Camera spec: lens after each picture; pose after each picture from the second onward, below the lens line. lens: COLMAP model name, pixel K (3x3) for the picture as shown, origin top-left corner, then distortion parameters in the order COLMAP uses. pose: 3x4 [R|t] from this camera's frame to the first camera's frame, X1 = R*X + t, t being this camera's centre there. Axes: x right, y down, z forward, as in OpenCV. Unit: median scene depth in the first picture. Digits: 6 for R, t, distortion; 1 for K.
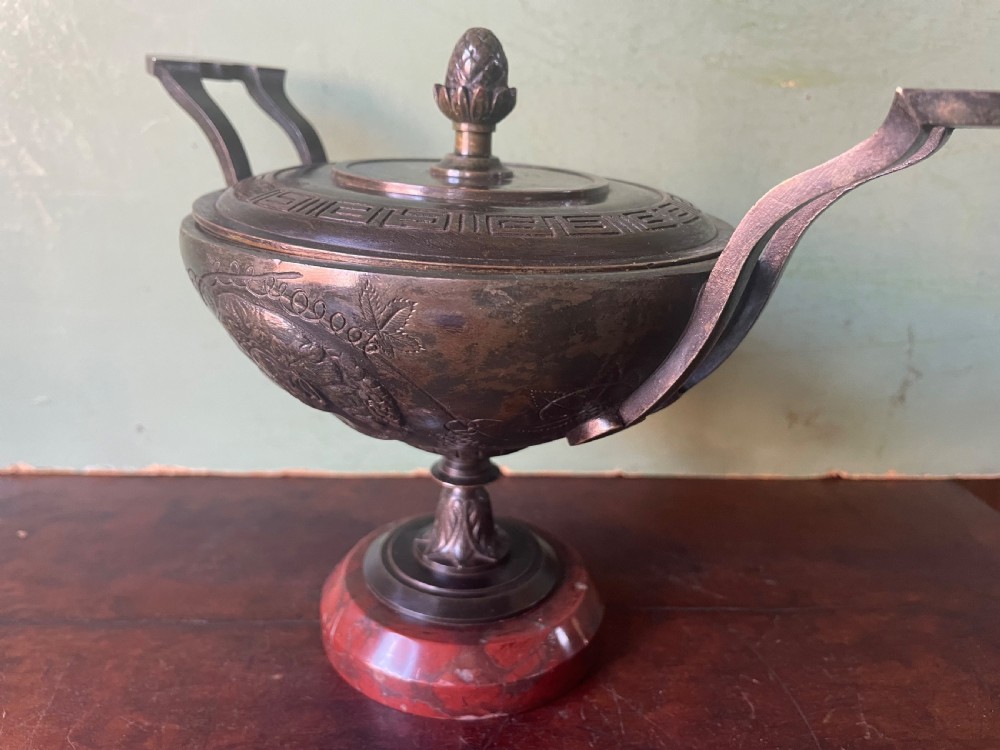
lens RADIAL K [[789.8, 0, 494.4], [0, 789.8, 364.4], [0, 0, 1]] dist [0.068983, -0.124059]
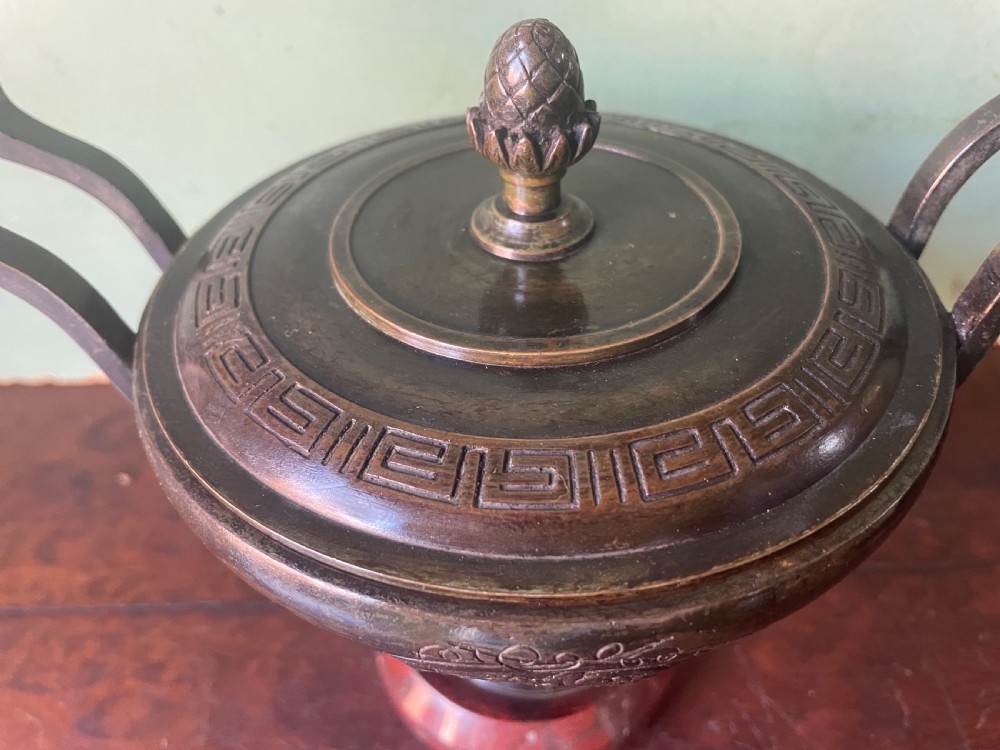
lens RADIAL K [[789.8, 0, 490.5], [0, 789.8, 351.0], [0, 0, 1]] dist [0.068983, -0.124059]
pose [[0.997397, -0.022447, -0.068516, -0.098532], [0.049044, 0.907793, 0.416540, -0.364656], [0.052849, -0.418817, 0.906532, 0.252427]]
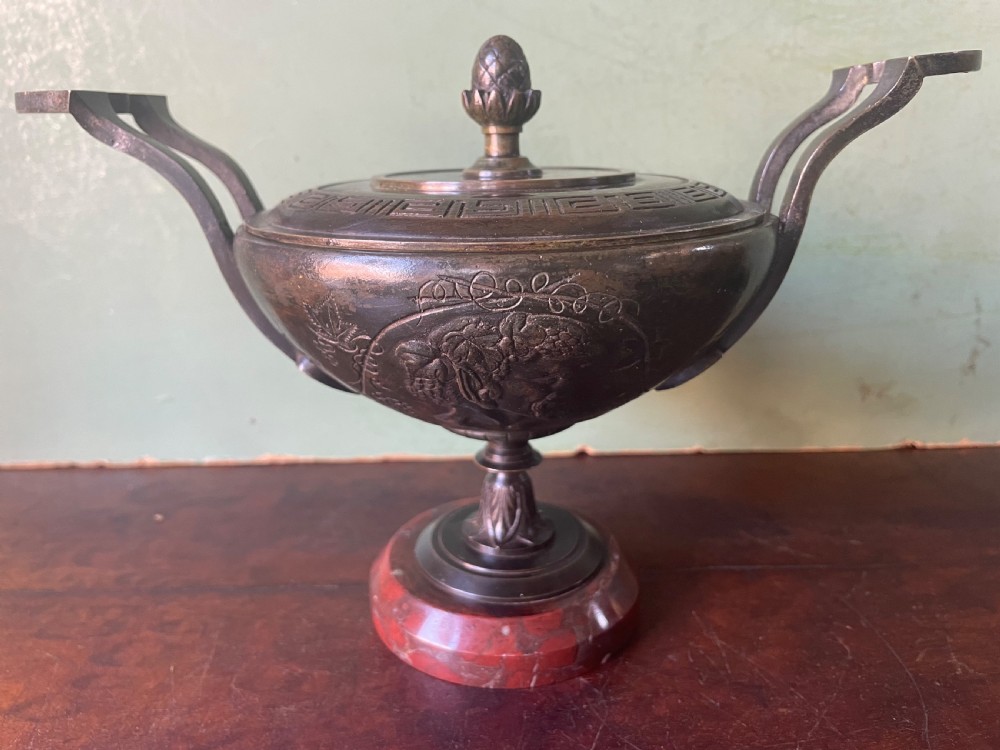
lens RADIAL K [[789.8, 0, 494.5], [0, 789.8, 364.8], [0, 0, 1]] dist [0.068983, -0.124059]
pose [[0.997807, -0.038488, -0.053857, -0.073307], [0.038170, 0.999247, -0.006920, 0.032303], [0.054082, 0.004849, 0.998525, -0.093282]]
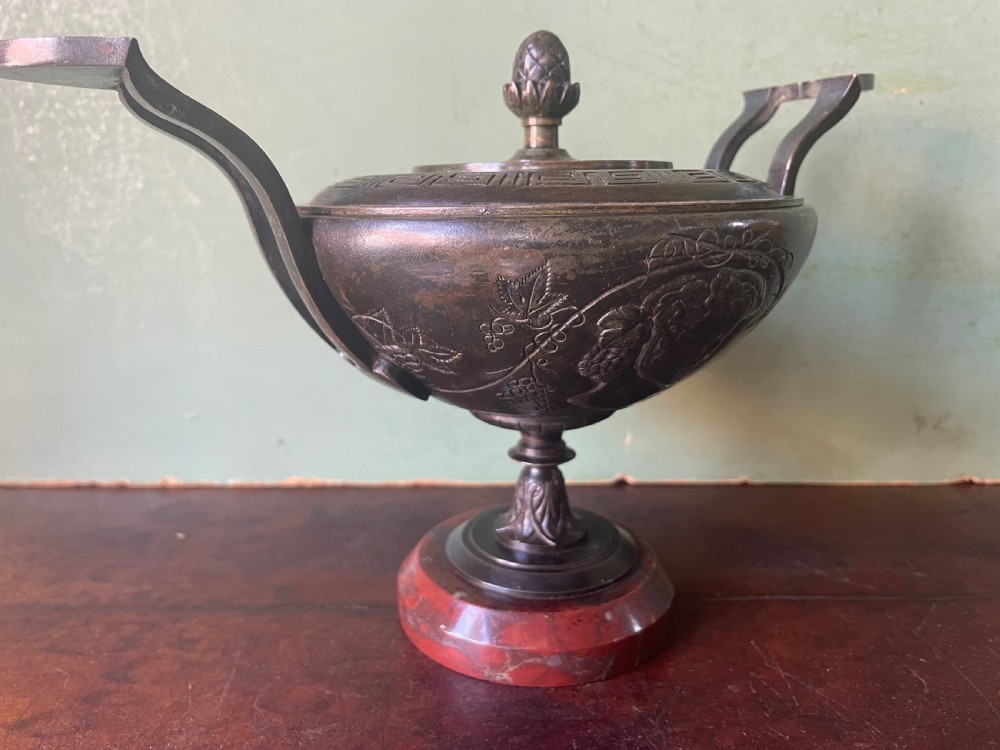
lens RADIAL K [[789.8, 0, 500.1], [0, 789.8, 366.3], [0, 0, 1]] dist [0.068983, -0.124059]
pose [[0.997269, -0.026246, -0.069032, -0.111211], [0.020549, 0.996422, -0.081980, 0.100346], [0.070937, 0.080337, 0.994240, -0.041558]]
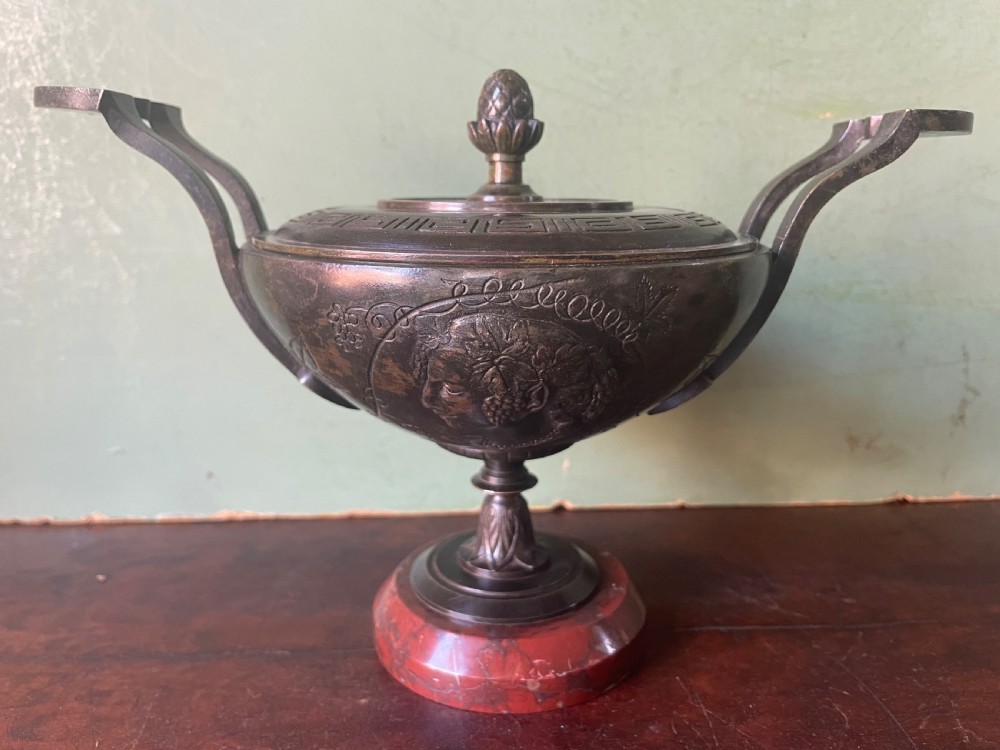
lens RADIAL K [[789.8, 0, 500.5], [0, 789.8, 365.6], [0, 0, 1]] dist [0.068983, -0.124059]
pose [[0.998728, -0.041641, -0.028421, -0.050964], [0.038988, 0.995333, -0.088274, 0.062604], [0.031964, 0.087054, 0.995691, -0.026114]]
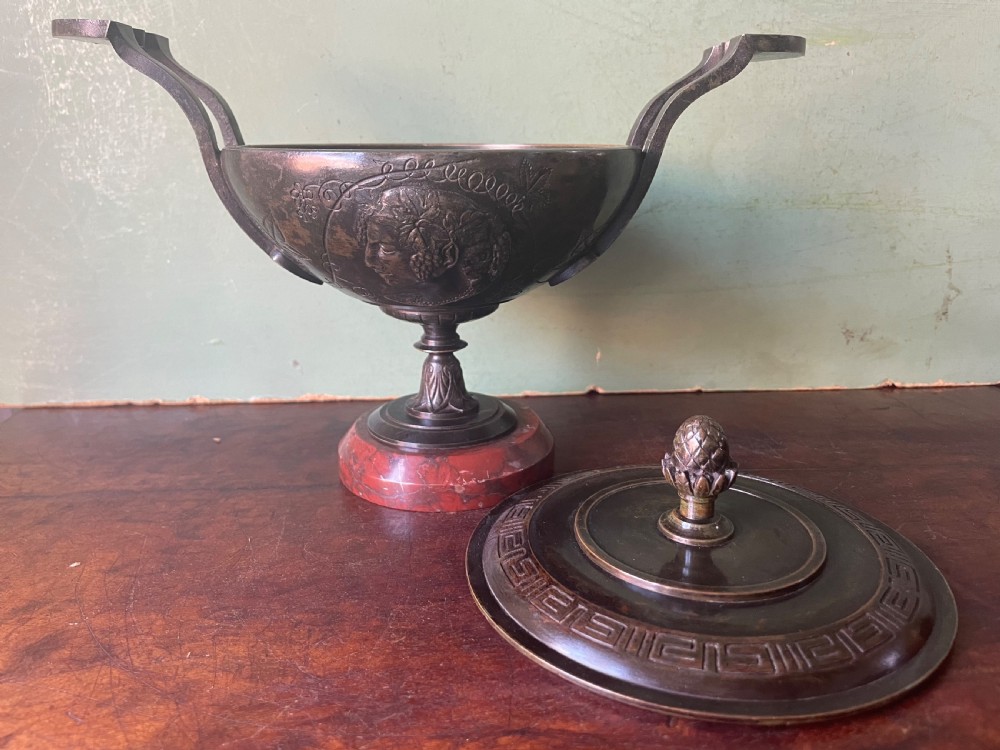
lens RADIAL K [[789.8, 0, 493.5], [0, 789.8, 366.2], [0, 0, 1]] dist [0.068983, -0.124059]
pose [[0.998246, -0.042997, -0.040688, -0.135040], [0.041692, 0.998605, -0.032388, 0.186917], [0.042024, 0.030635, 0.998647, -0.244877]]
